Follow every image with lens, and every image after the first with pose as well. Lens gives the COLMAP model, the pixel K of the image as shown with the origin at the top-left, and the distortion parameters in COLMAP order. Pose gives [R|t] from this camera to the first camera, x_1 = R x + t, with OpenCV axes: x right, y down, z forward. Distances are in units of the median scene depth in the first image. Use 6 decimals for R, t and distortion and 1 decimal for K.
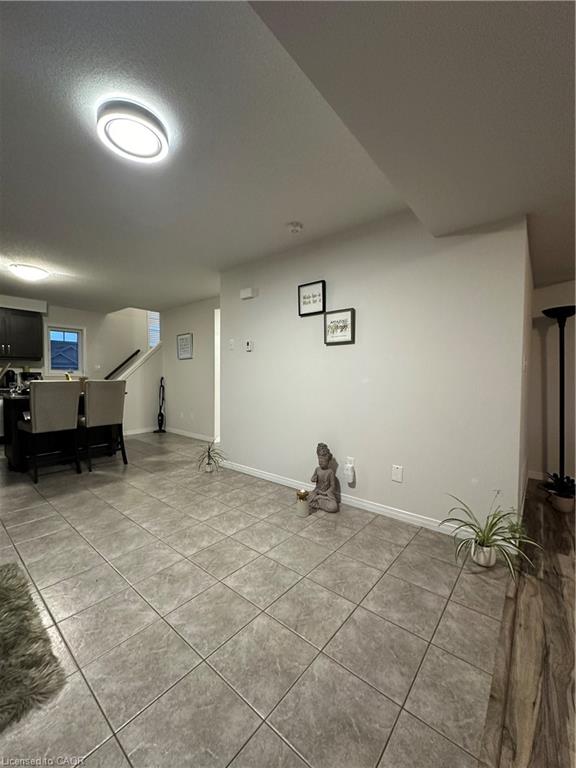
lens RADIAL K [[306.0, 0, 289.0], [0, 306.0, 385.5], [0, 0, 1]] dist [-0.007699, 0.001138]
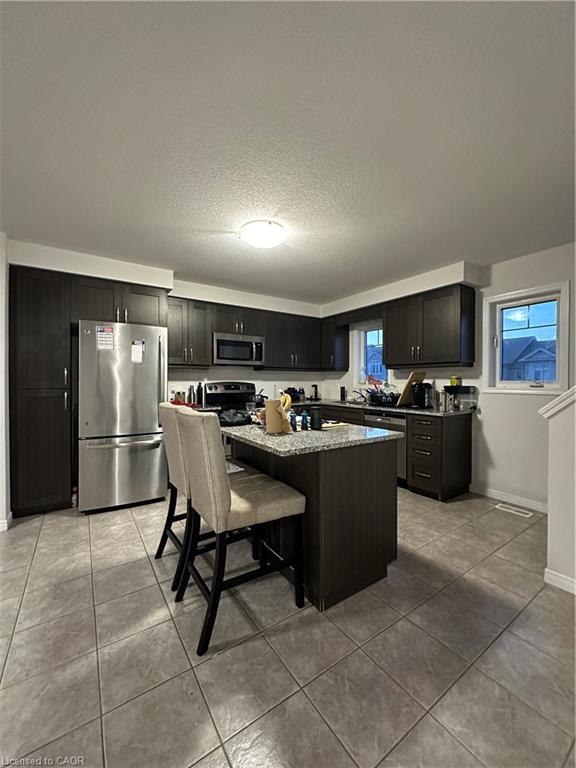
lens RADIAL K [[306.0, 0, 285.9], [0, 306.0, 382.3], [0, 0, 1]] dist [-0.007699, 0.001138]
pose [[-0.279803, -0.002768, -0.960054, -0.275179], [-0.034954, 0.999362, 0.007306, -0.073659], [0.959421, 0.035602, -0.279721, 1.444661]]
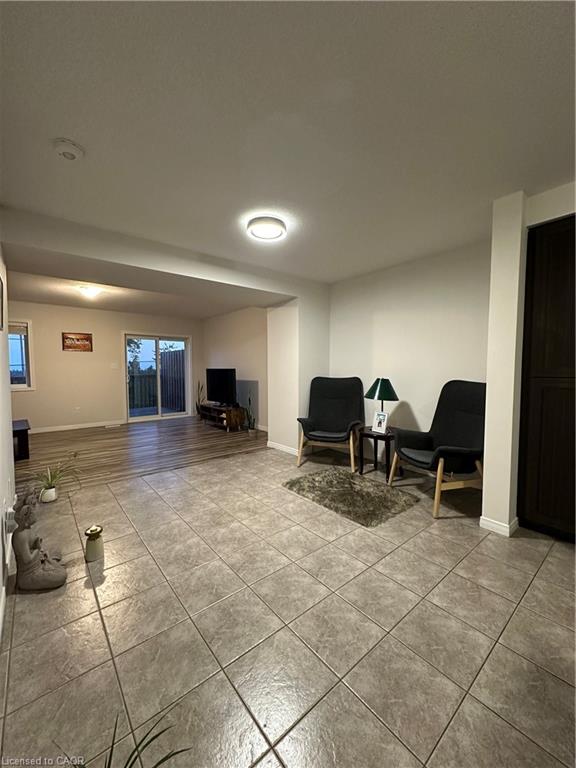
lens RADIAL K [[306.0, 0, 288.5], [0, 306.0, 384.5], [0, 0, 1]] dist [-0.007699, 0.001138]
pose [[-0.983091, -0.015438, 0.182465, -0.455763], [0.000275, 0.996315, 0.085774, -0.066592], [-0.183117, 0.084374, -0.979464, 1.289185]]
